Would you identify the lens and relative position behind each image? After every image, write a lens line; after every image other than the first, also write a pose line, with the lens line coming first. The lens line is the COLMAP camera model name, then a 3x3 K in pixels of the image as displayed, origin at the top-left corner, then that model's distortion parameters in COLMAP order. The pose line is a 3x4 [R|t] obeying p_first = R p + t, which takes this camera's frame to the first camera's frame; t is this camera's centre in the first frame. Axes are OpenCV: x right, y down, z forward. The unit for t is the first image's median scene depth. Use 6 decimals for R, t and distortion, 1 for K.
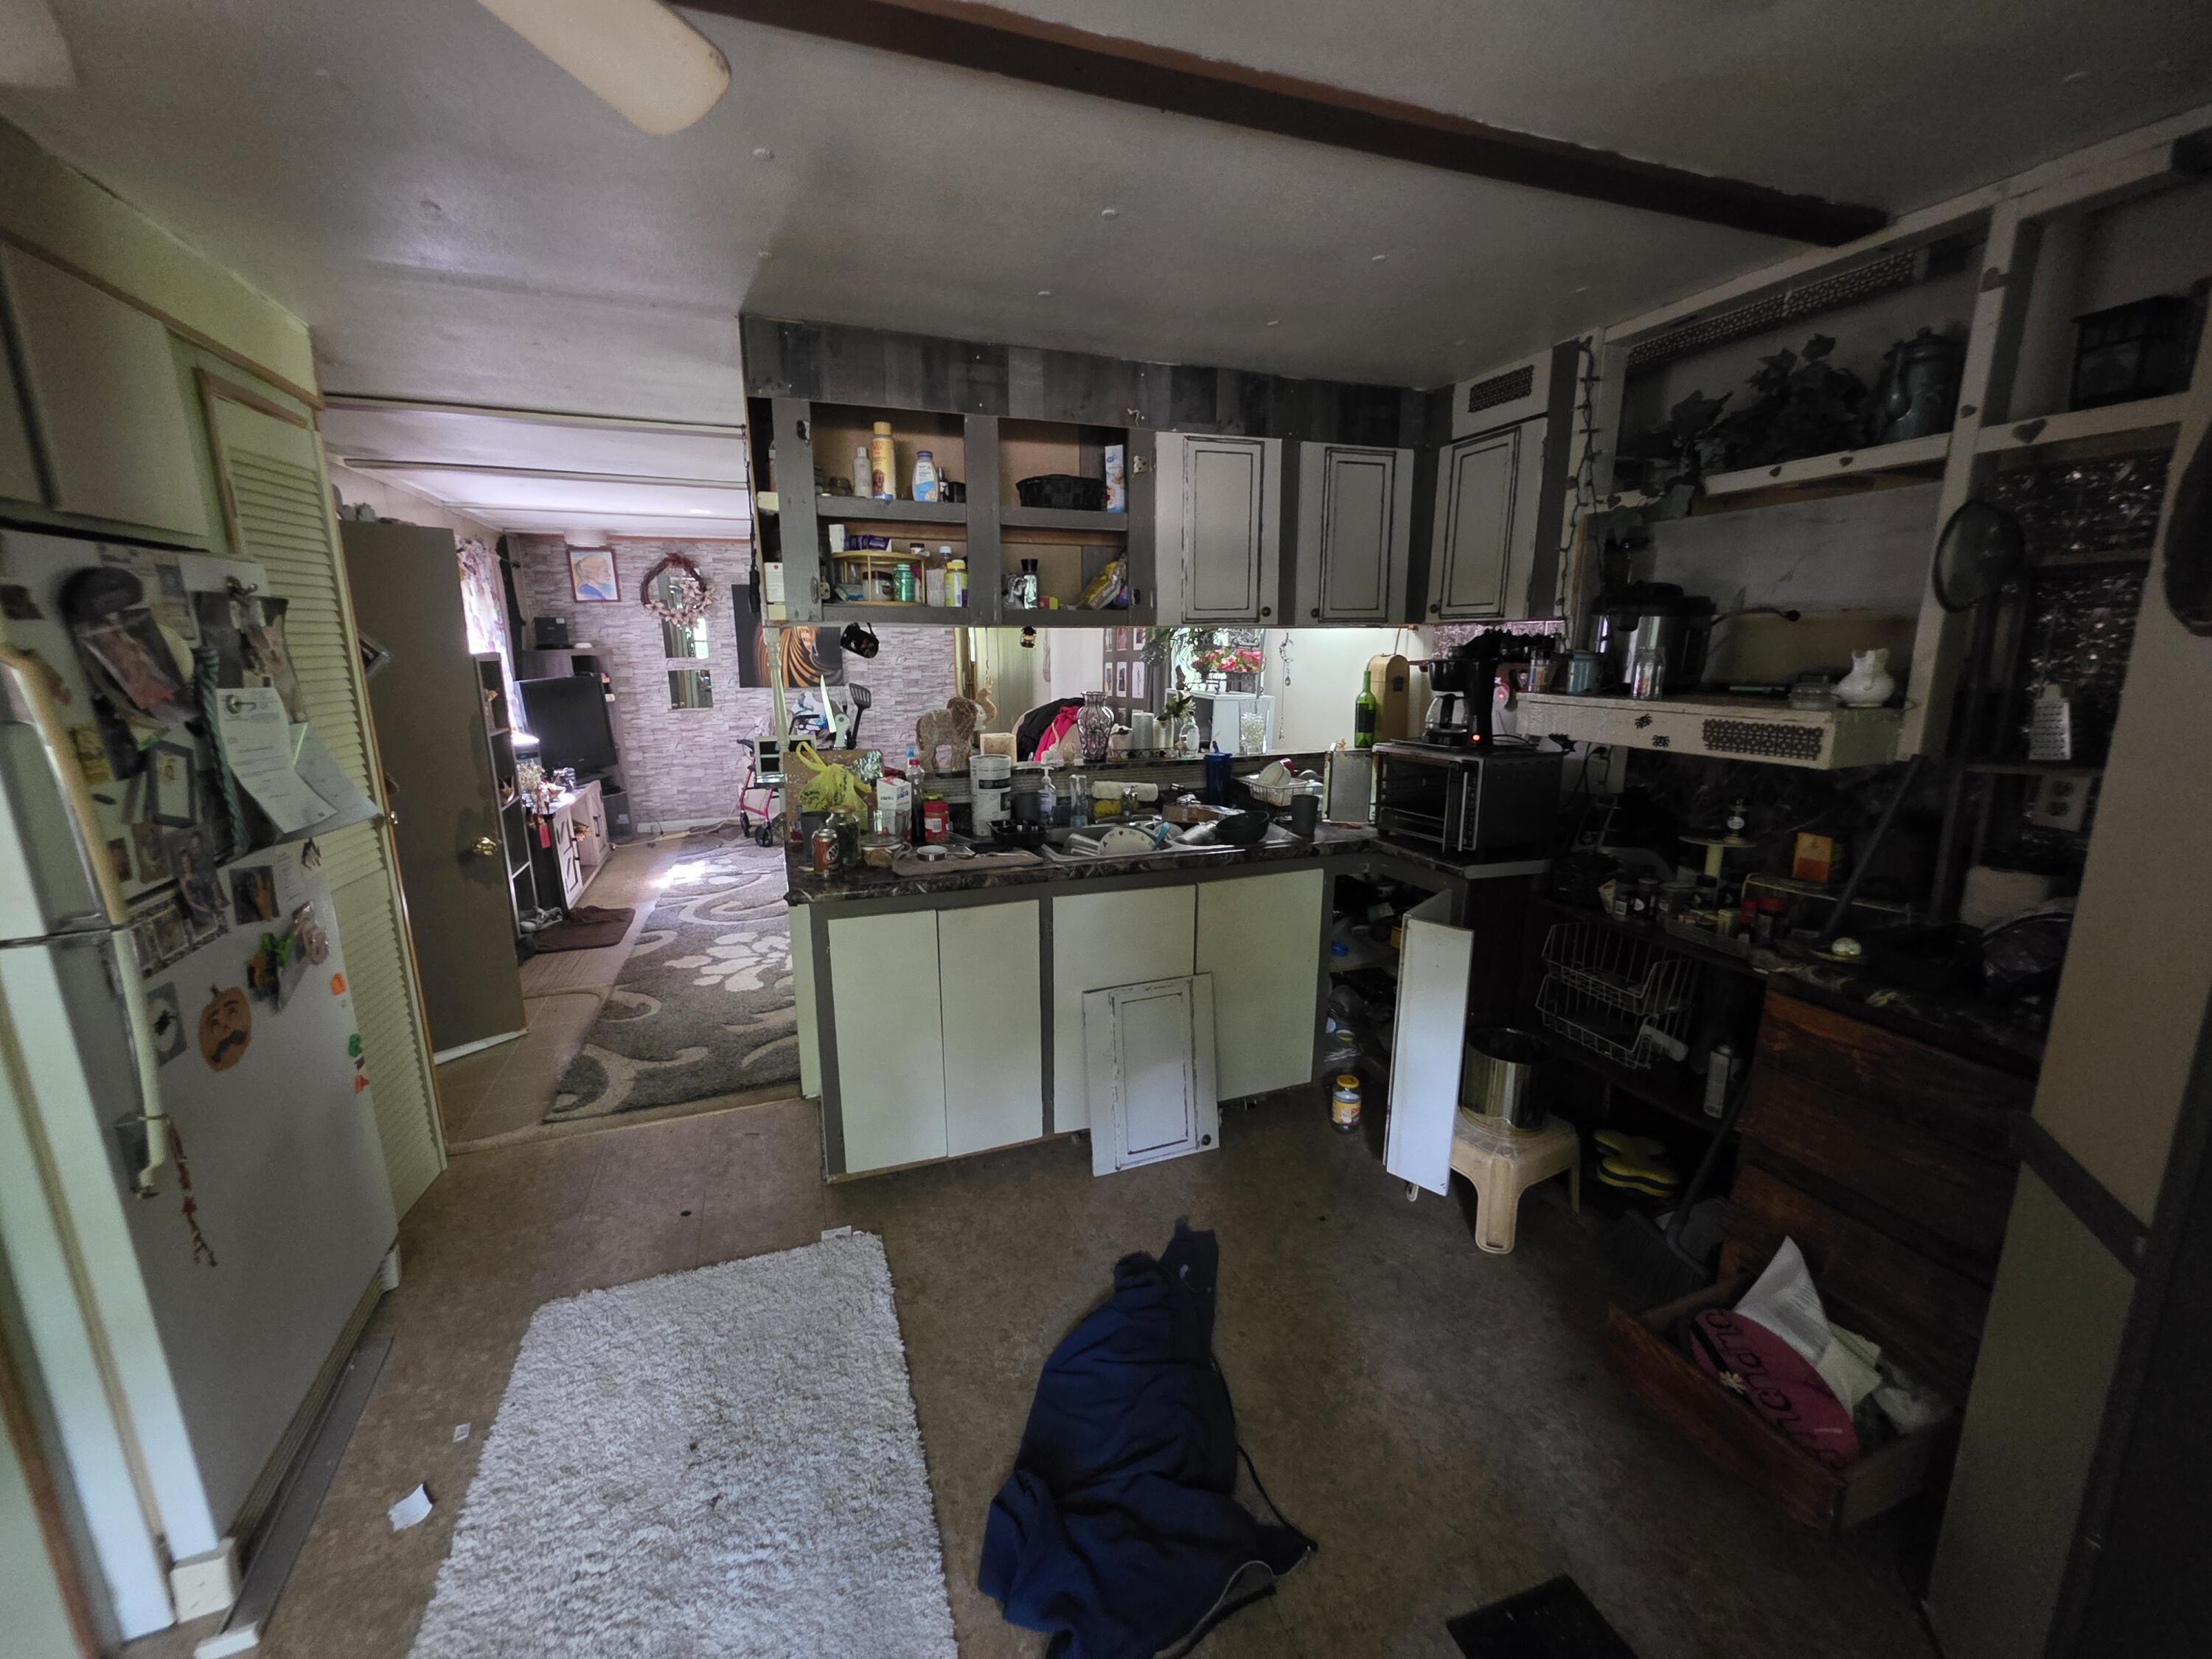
lens RADIAL K [[893.7, 0, 1099.5], [0, 893.7, 831.7], [0, 0, 1]] dist [0.000273, 0.000851]
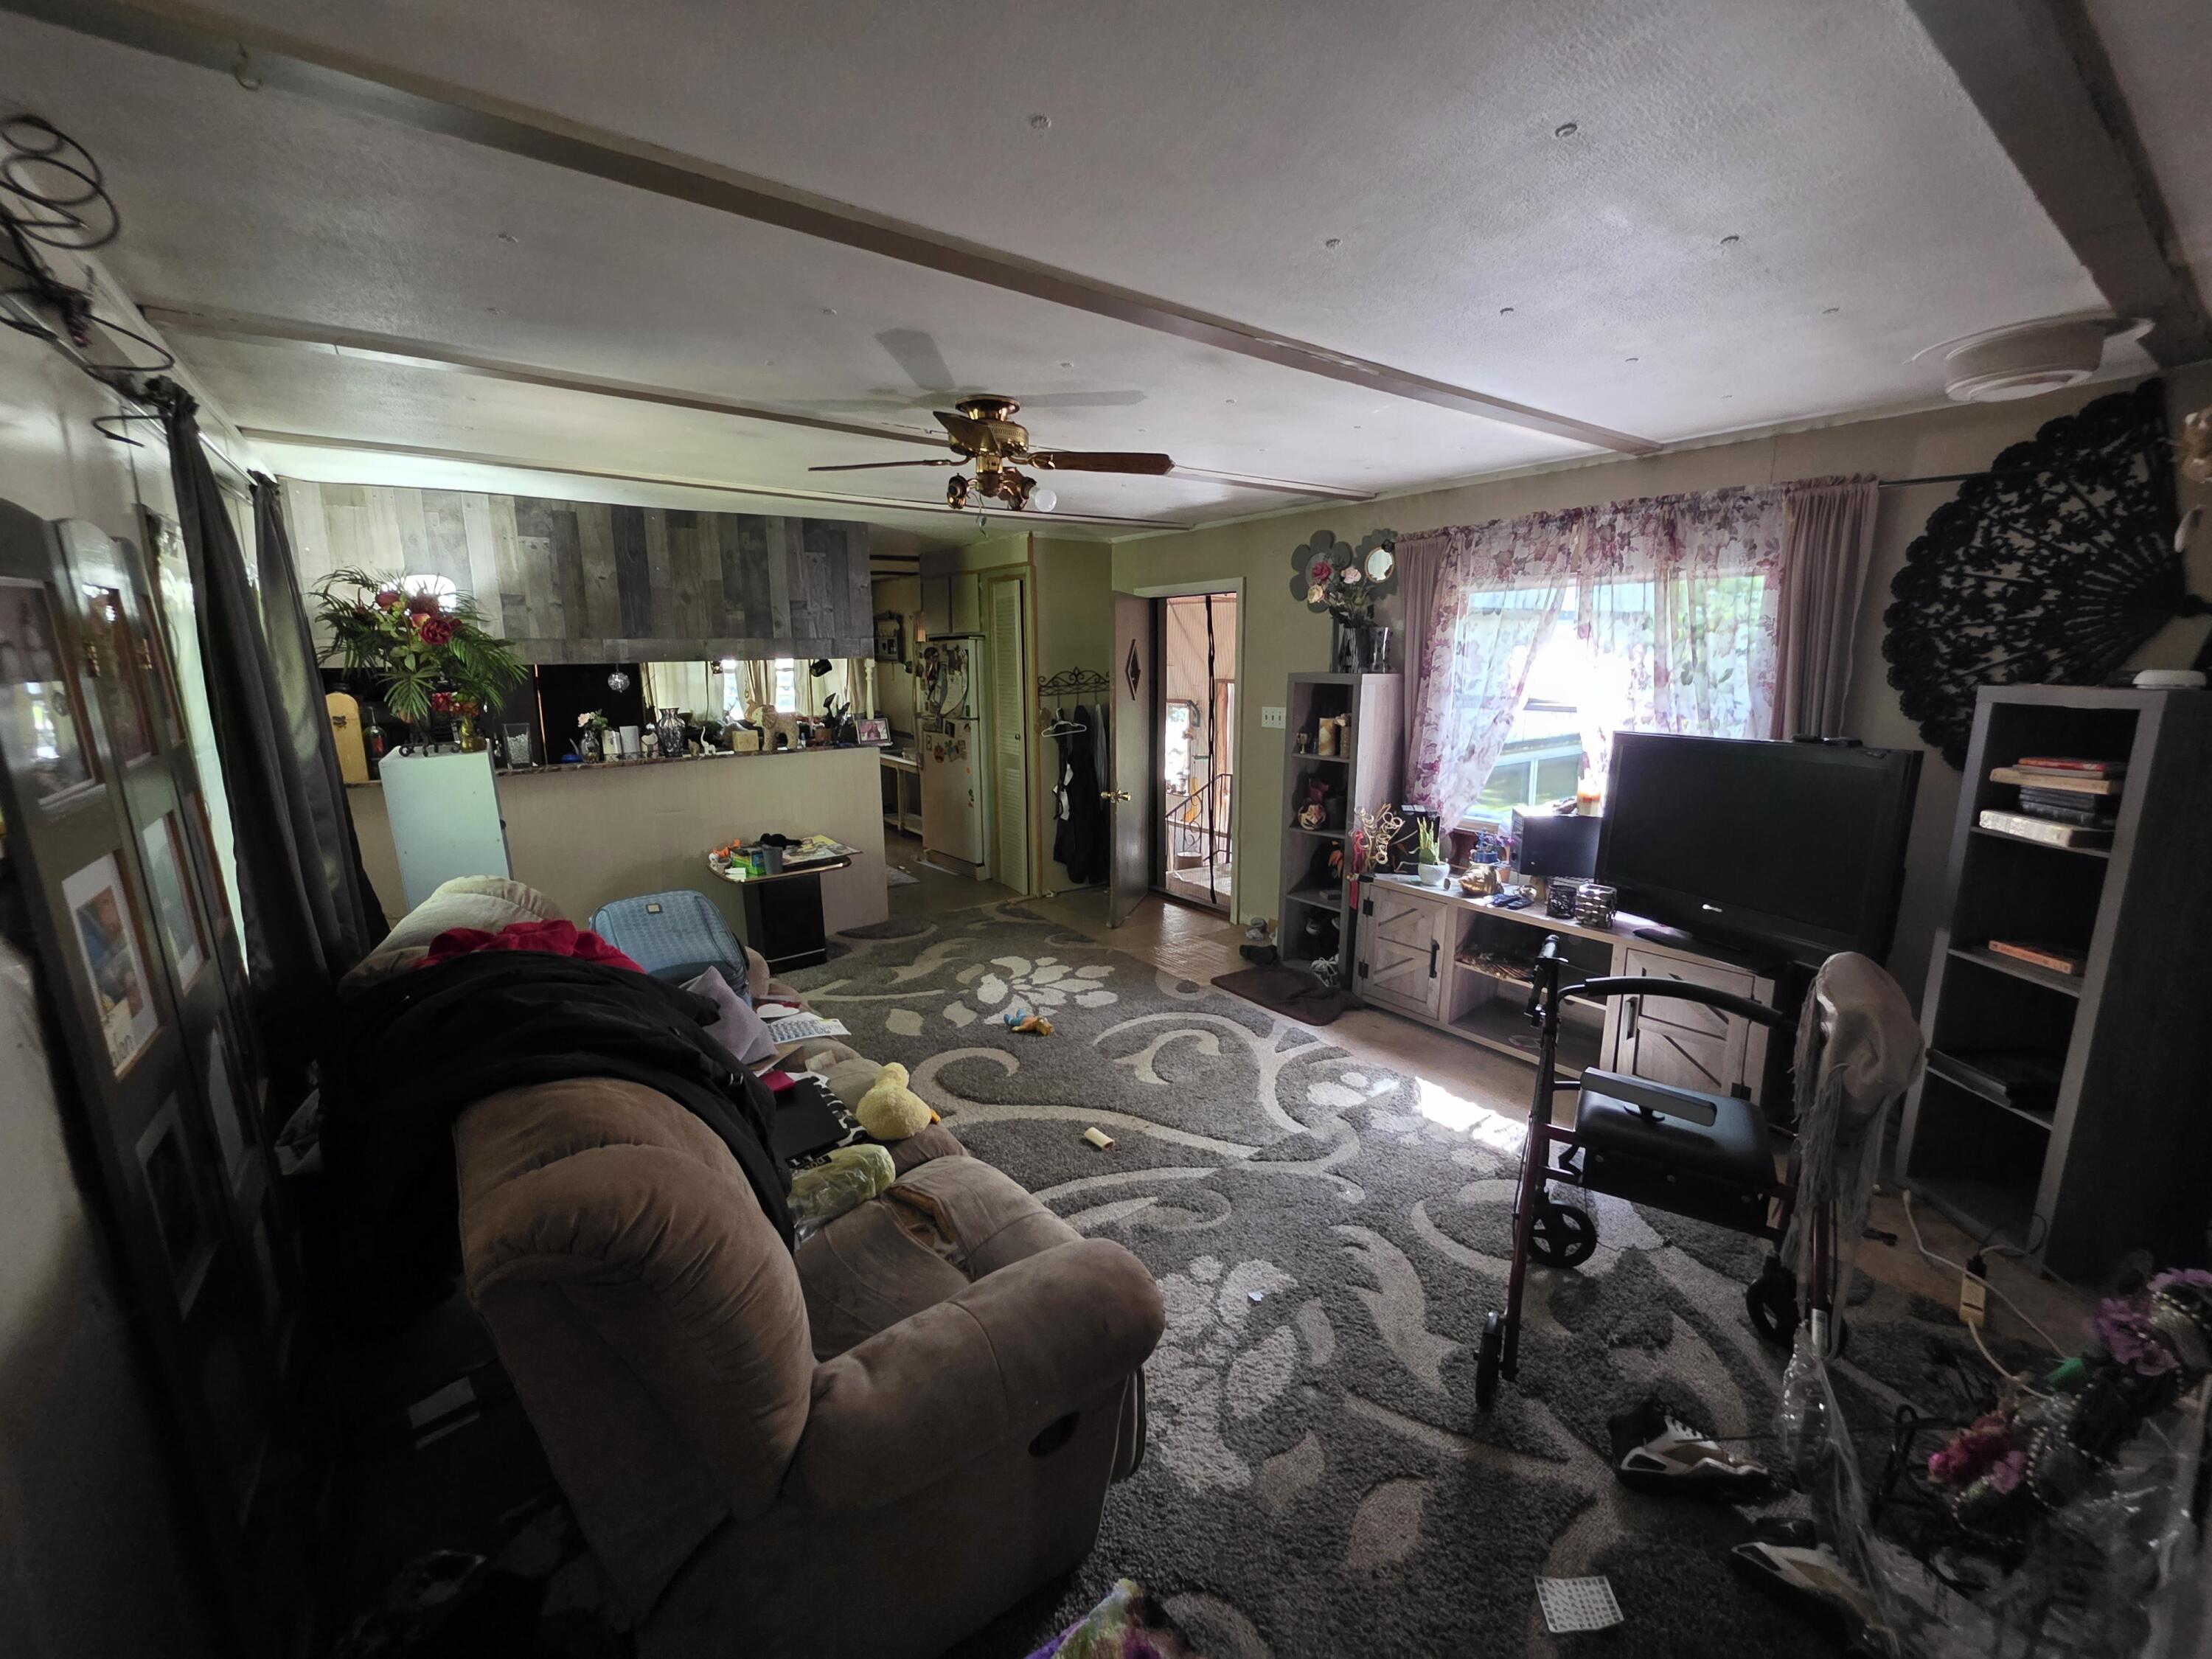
lens RADIAL K [[893.7, 0, 1096.7], [0, 893.7, 829.9], [0, 0, 1]] dist [0.000273, 0.000851]
pose [[-0.959015, 0.069116, -0.274797, -0.125756], [-0.045464, 0.919698, 0.389986, -0.276024], [0.279684, 0.386495, -0.878862, 1.241432]]
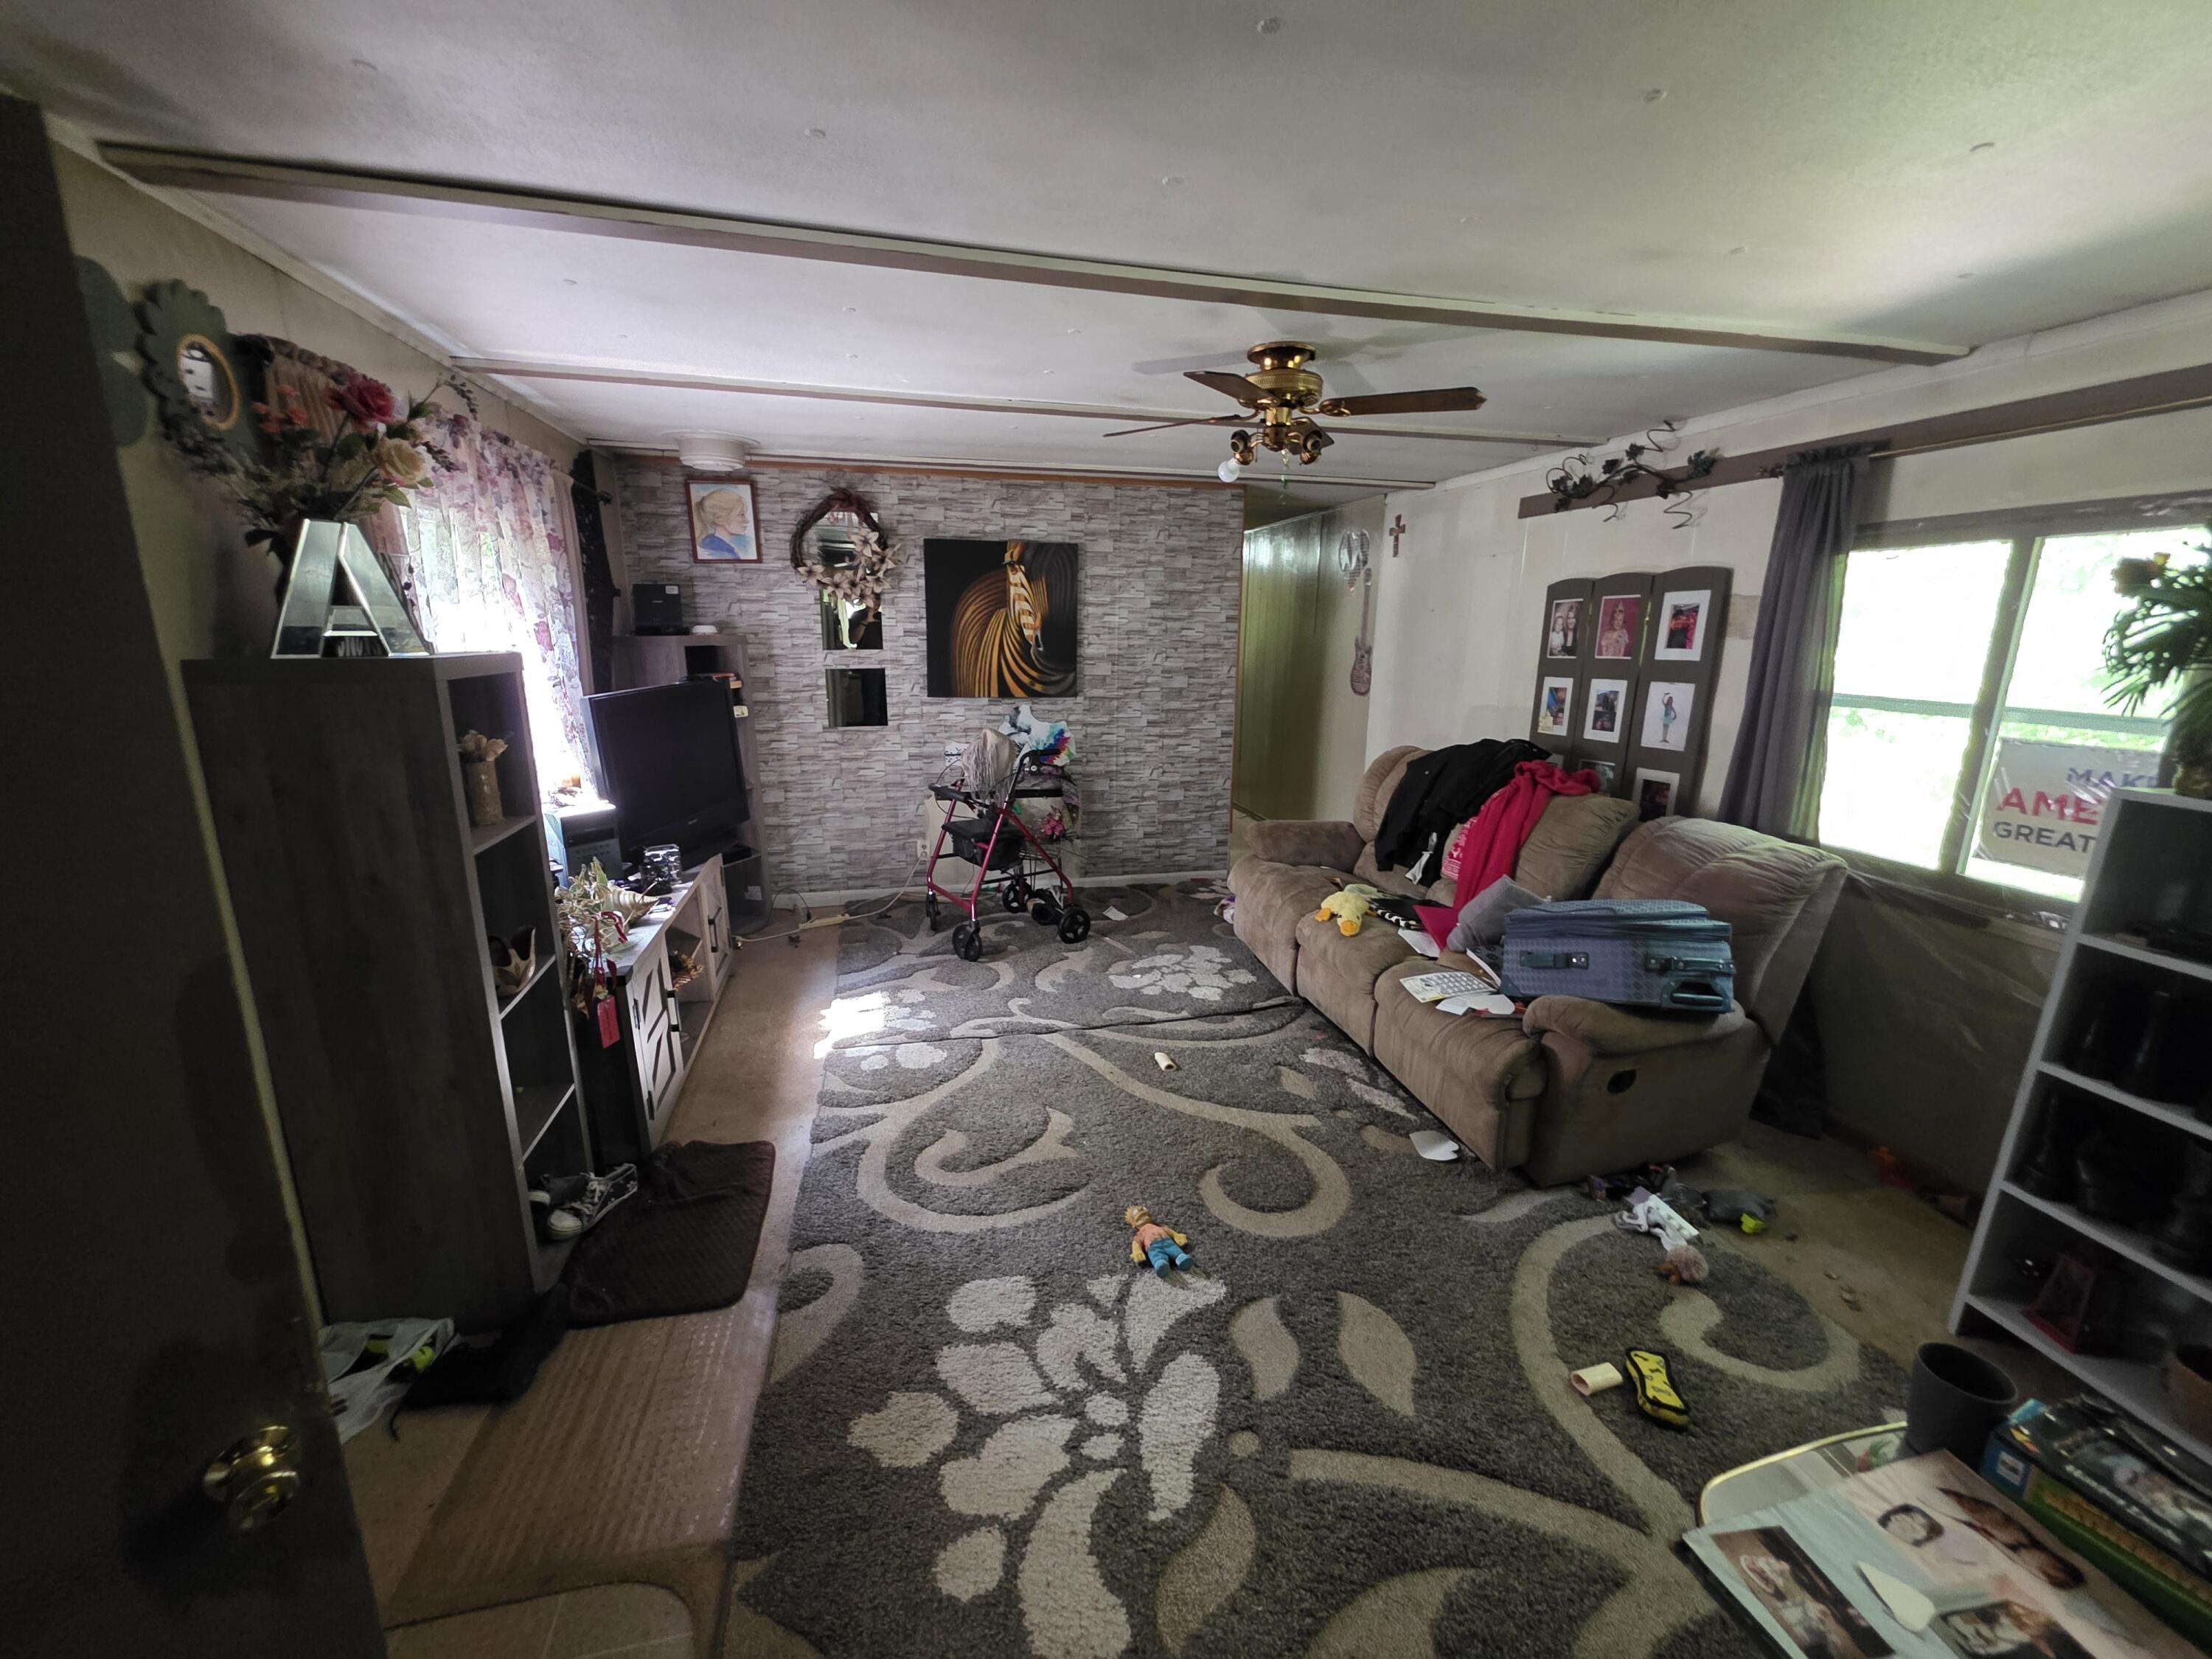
lens RADIAL K [[893.7, 0, 1104.2], [0, 893.7, 834.3], [0, 0, 1]] dist [0.000273, 0.000851]
pose [[0.993154, 0.045785, -0.107465, -0.226551], [-0.043332, 0.998747, 0.025054, -0.094108], [0.108477, -0.020226, 0.993893, 0.408363]]
